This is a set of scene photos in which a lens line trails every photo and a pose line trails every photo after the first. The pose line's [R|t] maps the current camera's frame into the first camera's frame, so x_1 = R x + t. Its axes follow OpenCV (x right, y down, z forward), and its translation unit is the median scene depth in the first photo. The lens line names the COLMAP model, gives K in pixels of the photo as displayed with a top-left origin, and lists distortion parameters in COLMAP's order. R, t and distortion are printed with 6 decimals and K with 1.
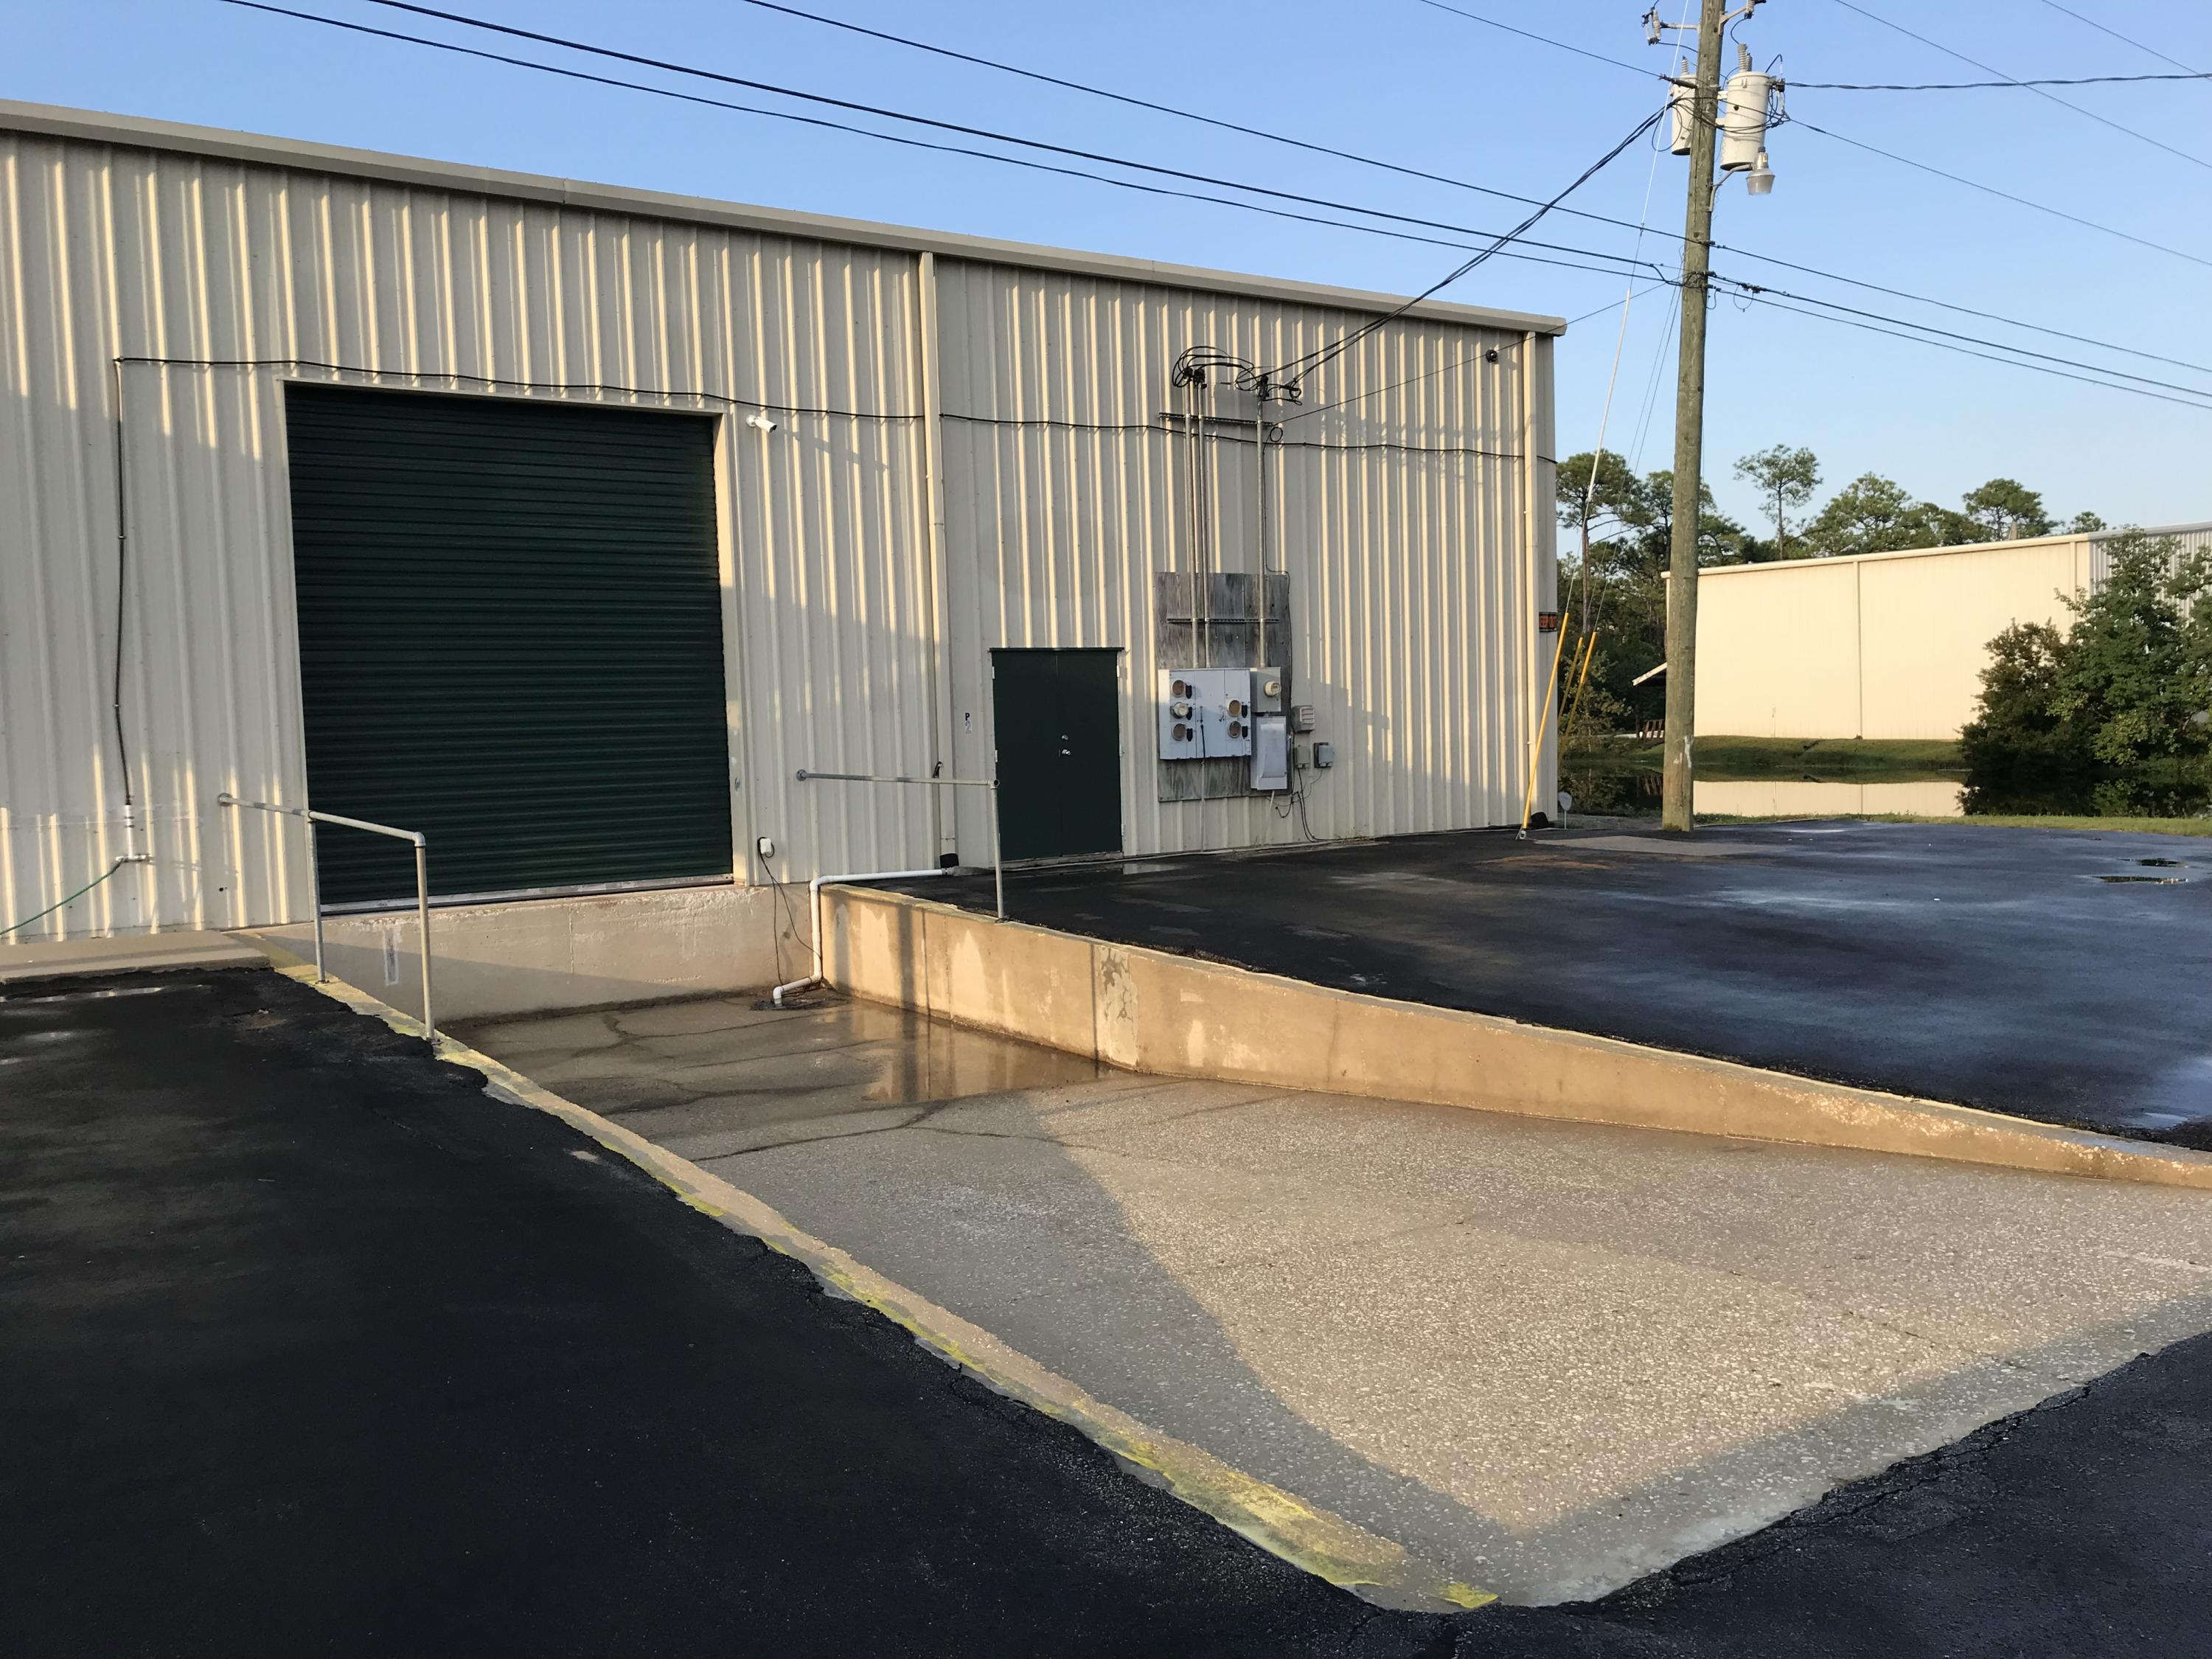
lens RADIAL K [[1803.6, 0, 1114.1], [0, 1803.6, 798.8], [0, 0, 1]] dist [0.031737, -0.033043]
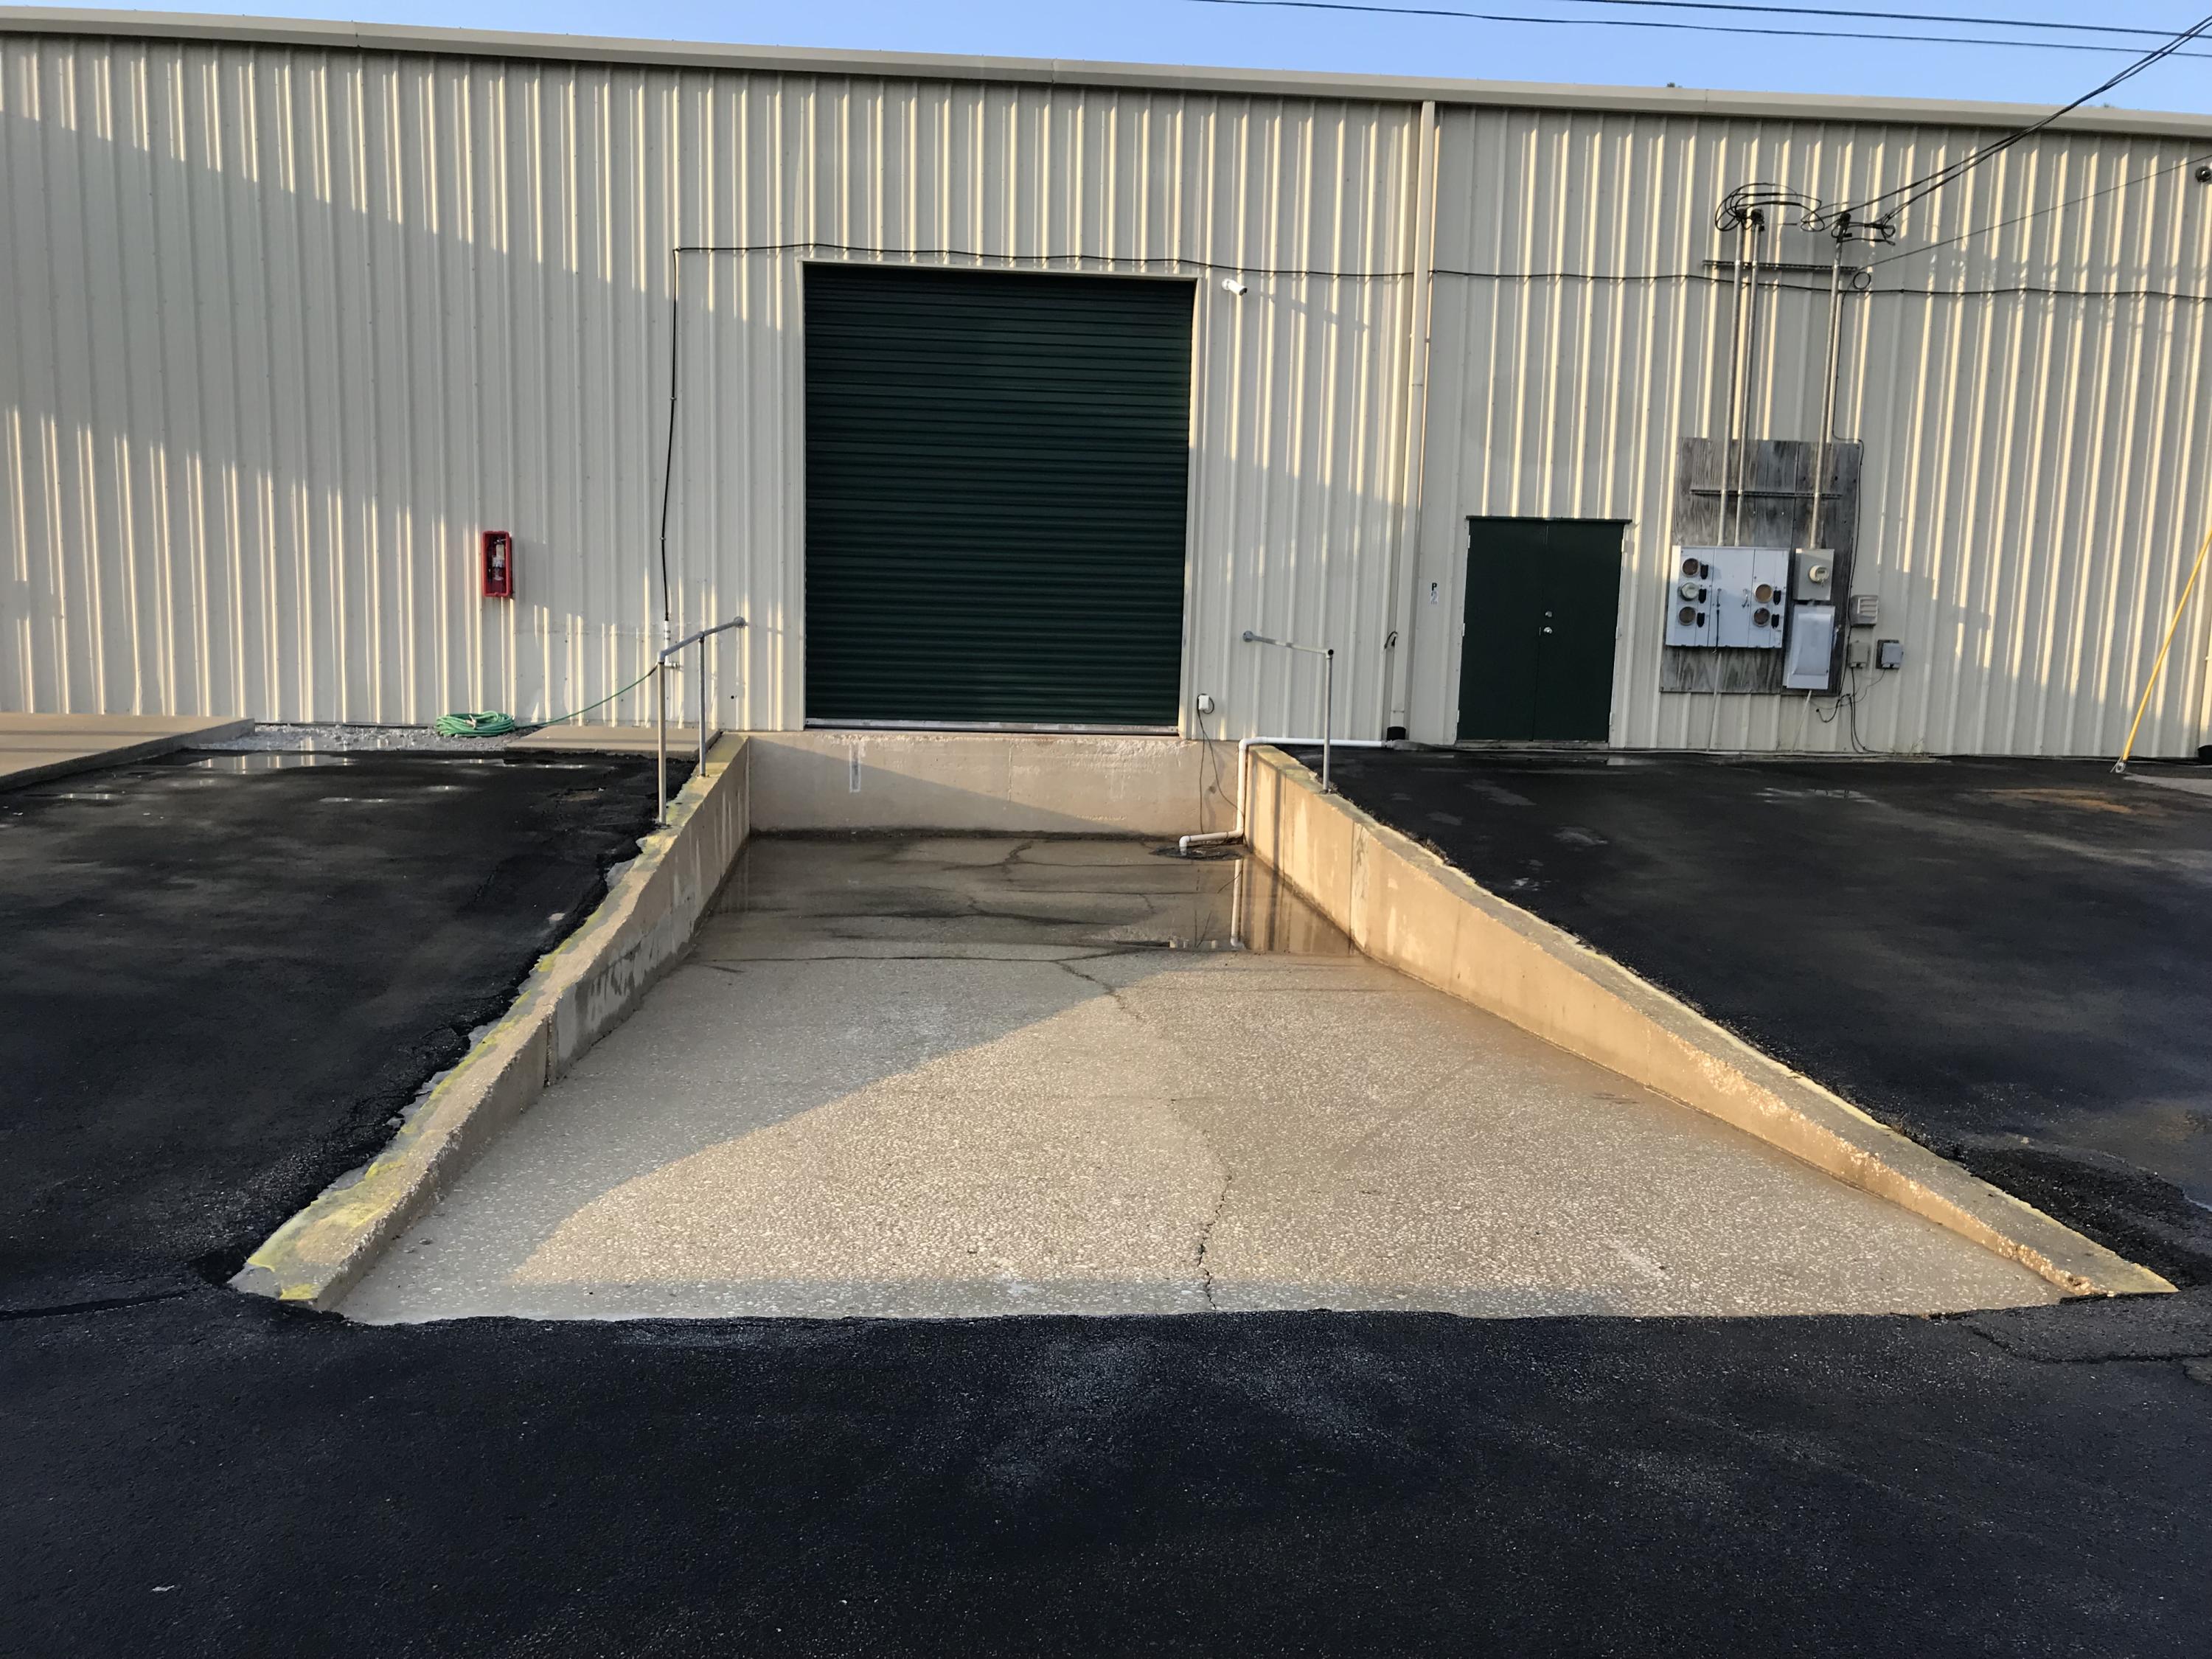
lens RADIAL K [[1803.6, 0, 994.6], [0, 1803.6, 779.8], [0, 0, 1]] dist [0.031737, -0.033043]
pose [[0.873495, 0.103311, -0.475746, 0.197338], [-0.072890, 0.993962, 0.082015, -0.005167], [0.481346, -0.036962, 0.875751, 0.032028]]
